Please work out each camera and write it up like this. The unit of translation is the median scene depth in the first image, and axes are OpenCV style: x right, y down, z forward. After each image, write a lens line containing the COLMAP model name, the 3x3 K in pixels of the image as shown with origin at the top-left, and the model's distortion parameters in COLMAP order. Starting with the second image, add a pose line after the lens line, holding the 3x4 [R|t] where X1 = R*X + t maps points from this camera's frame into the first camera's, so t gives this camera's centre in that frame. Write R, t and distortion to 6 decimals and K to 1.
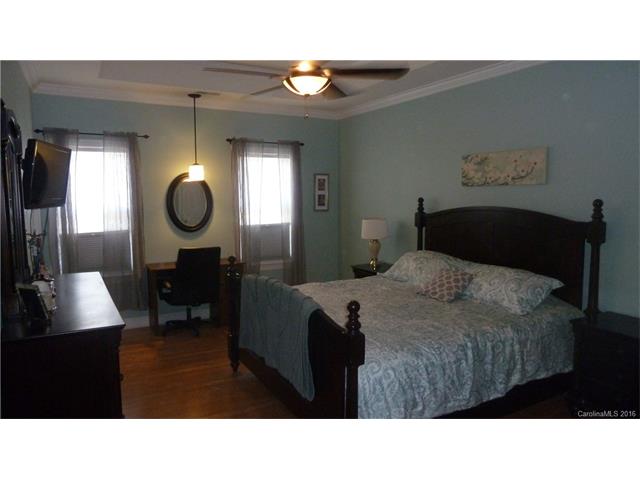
lens RADIAL K [[440.9, 0, 320.0], [0, 440.9, 240.0], [0, 0, 1]] dist [-0.027758, -0.000367]
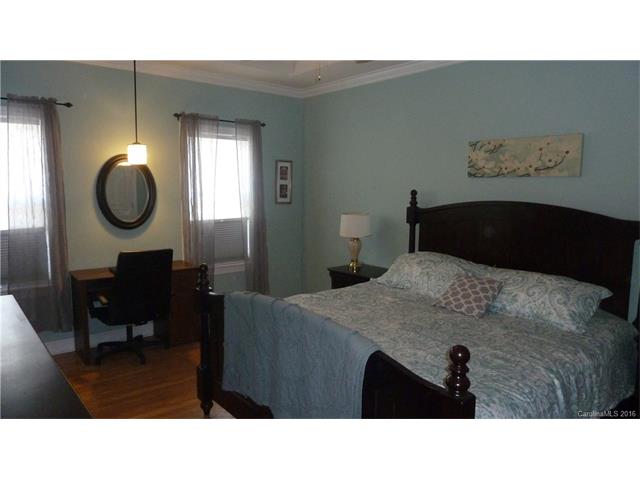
lens RADIAL K [[440.9, 0, 320.0], [0, 440.9, 240.0], [0, 0, 1]] dist [-0.027758, -0.000367]
pose [[0.983006, -0.007190, 0.183432, -0.112168], [0.003560, 0.999791, 0.020107, -0.015457], [-0.183539, -0.019112, 0.982827, 0.179035]]
